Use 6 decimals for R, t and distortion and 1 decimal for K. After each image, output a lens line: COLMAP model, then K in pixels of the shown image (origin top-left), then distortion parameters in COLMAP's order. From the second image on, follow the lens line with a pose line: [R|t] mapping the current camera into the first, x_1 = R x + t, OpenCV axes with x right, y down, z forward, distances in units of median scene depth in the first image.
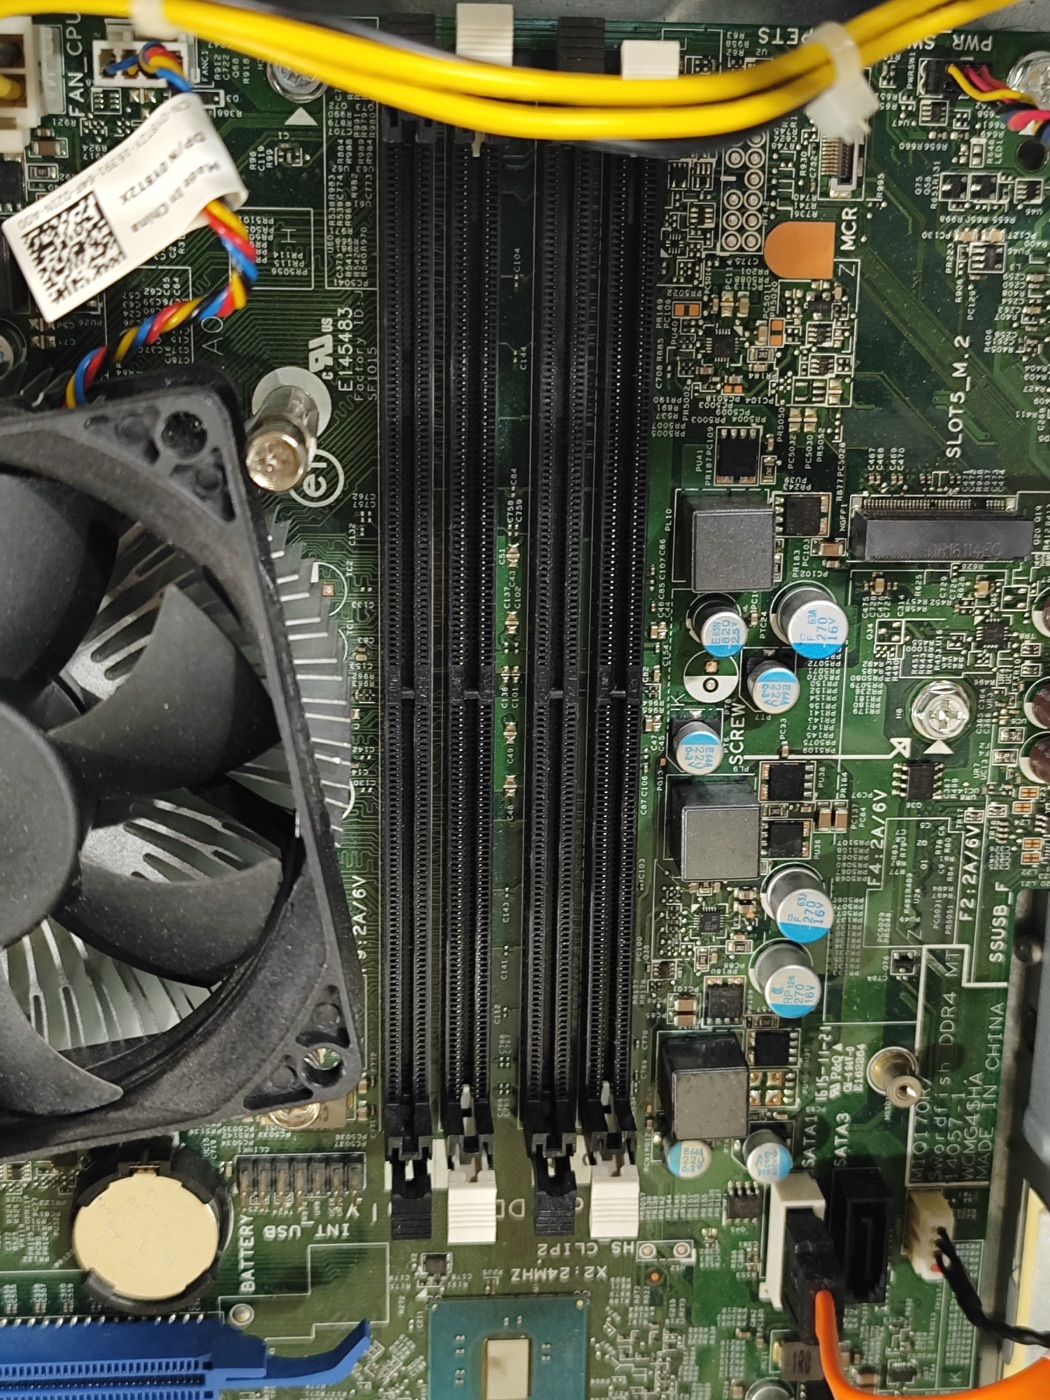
lens RADIAL K [[2050.4, 0, 525.0], [0, 2050.4, 700.0], [0, 0, 1]] dist [0.135699, -0.567787]
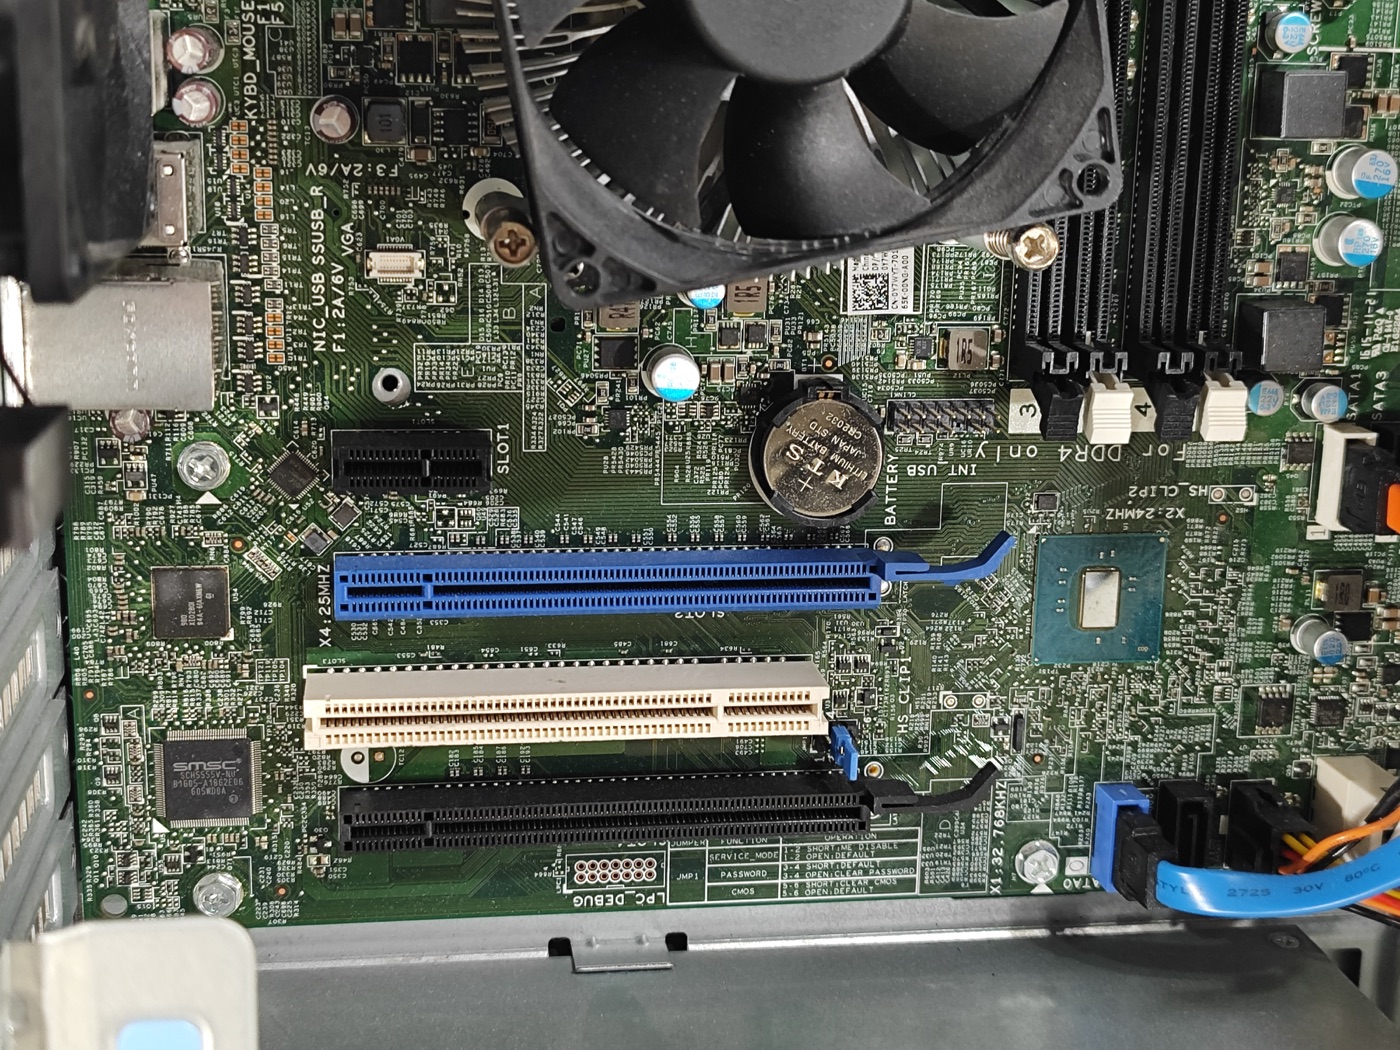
lens RADIAL K [[2050.4, 0, 691.6], [0, 2050.4, 512.5], [0, 0, 1]] dist [0.135699, -0.567787]
pose [[0.997436, -0.008142, 0.071097, -0.334246], [0.012091, 0.998397, -0.055288, 0.345947], [-0.070533, 0.056006, 0.995936, -0.165539]]
